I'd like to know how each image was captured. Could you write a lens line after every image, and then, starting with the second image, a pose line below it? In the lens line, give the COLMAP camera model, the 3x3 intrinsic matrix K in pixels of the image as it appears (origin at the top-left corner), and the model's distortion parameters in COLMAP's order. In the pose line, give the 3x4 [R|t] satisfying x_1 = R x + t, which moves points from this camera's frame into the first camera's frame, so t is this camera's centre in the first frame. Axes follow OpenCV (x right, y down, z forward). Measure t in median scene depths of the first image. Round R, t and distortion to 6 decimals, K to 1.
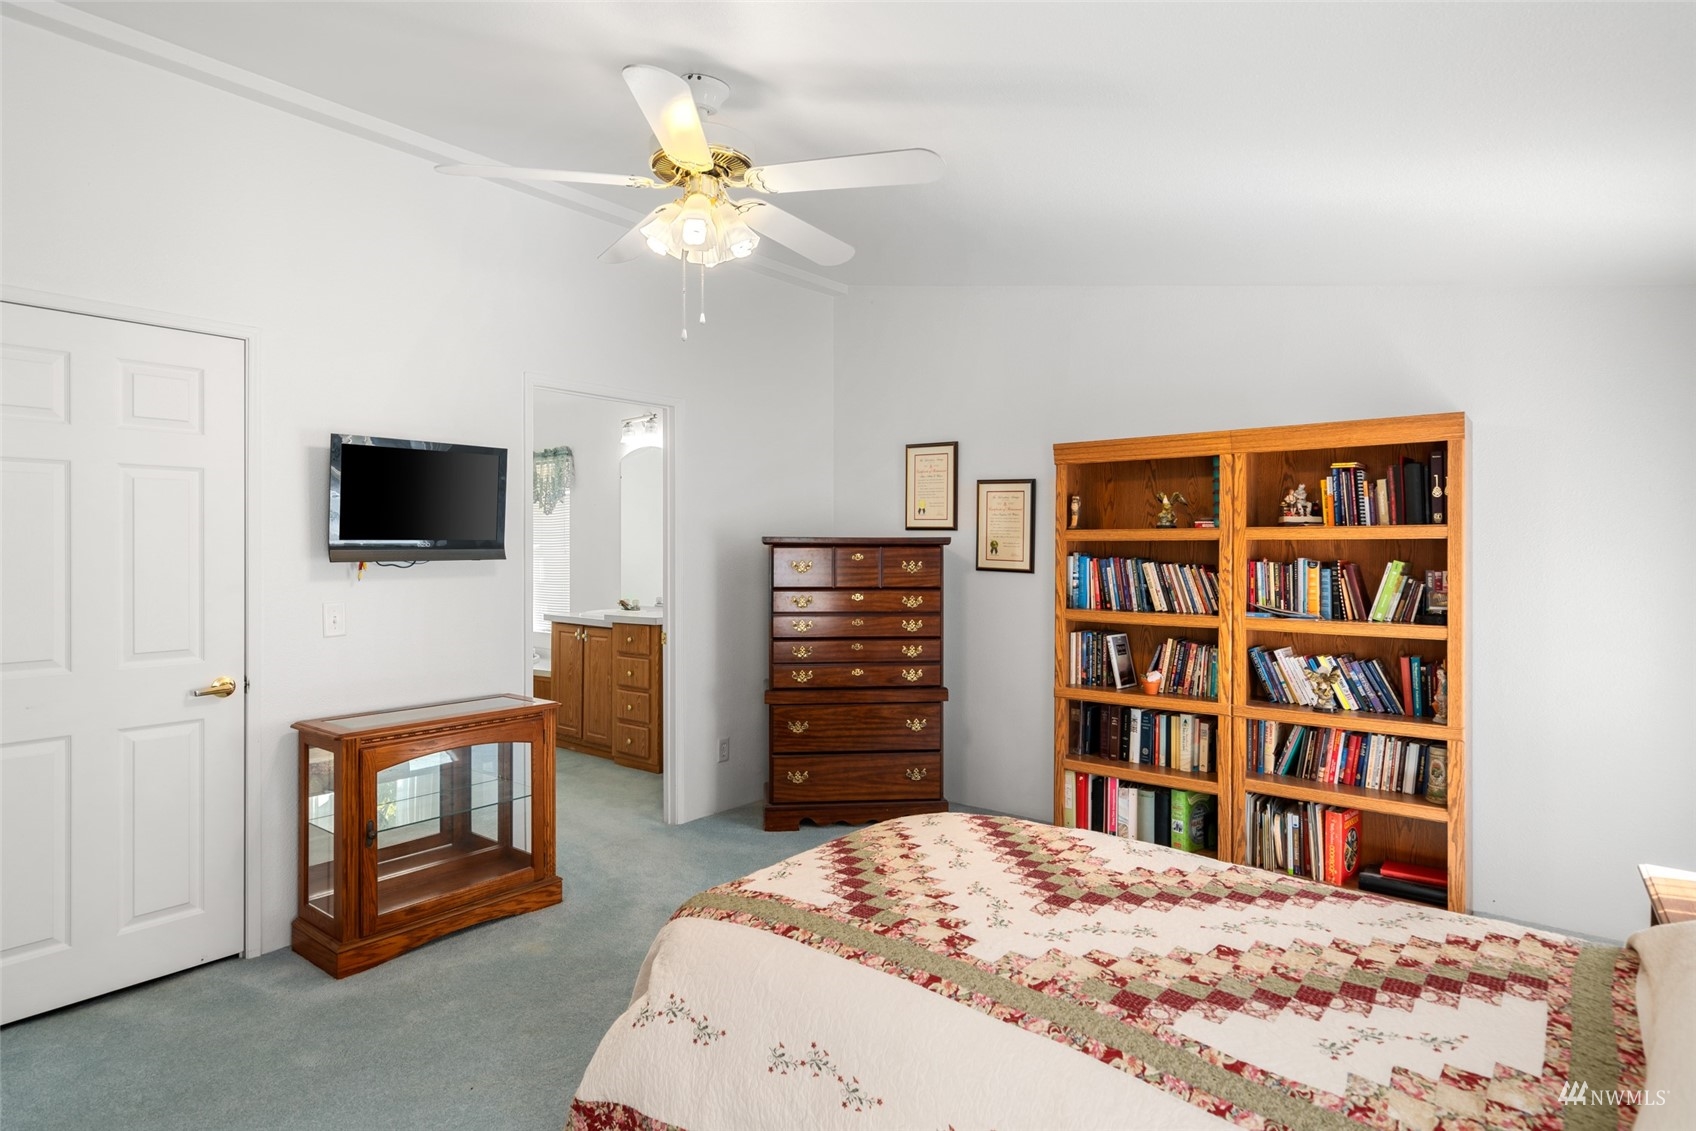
lens RADIAL K [[915.1, 0, 832.5], [0, 915.1, 561.4], [0, 0, 1]] dist [-0.015153, 0.019510]
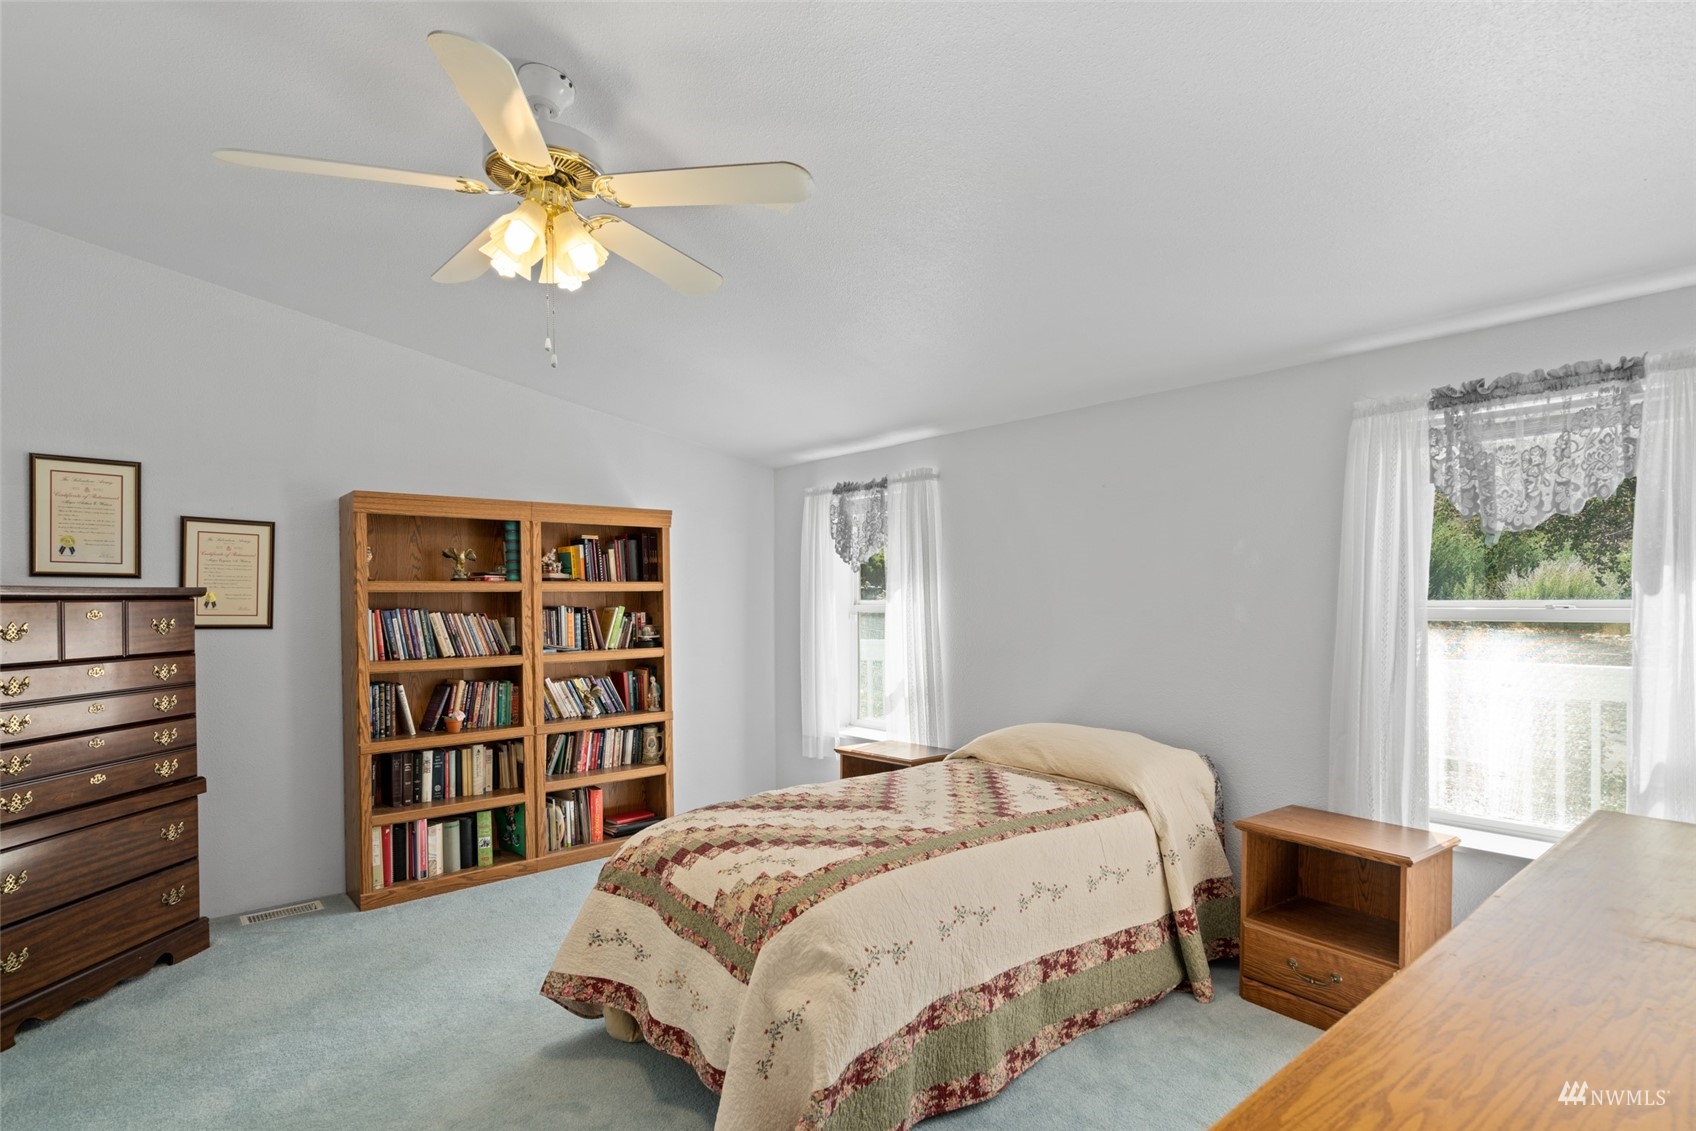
lens RADIAL K [[872.4, 0, 853.8], [0, 872.4, 613.5], [0, 0, 1]] dist [0.002190, -0.000168]
pose [[0.165924, -0.024178, 0.985842, -0.605876], [0.020587, 0.999566, 0.021050, -0.009341], [-0.985924, 0.016803, 0.166350, 0.355614]]
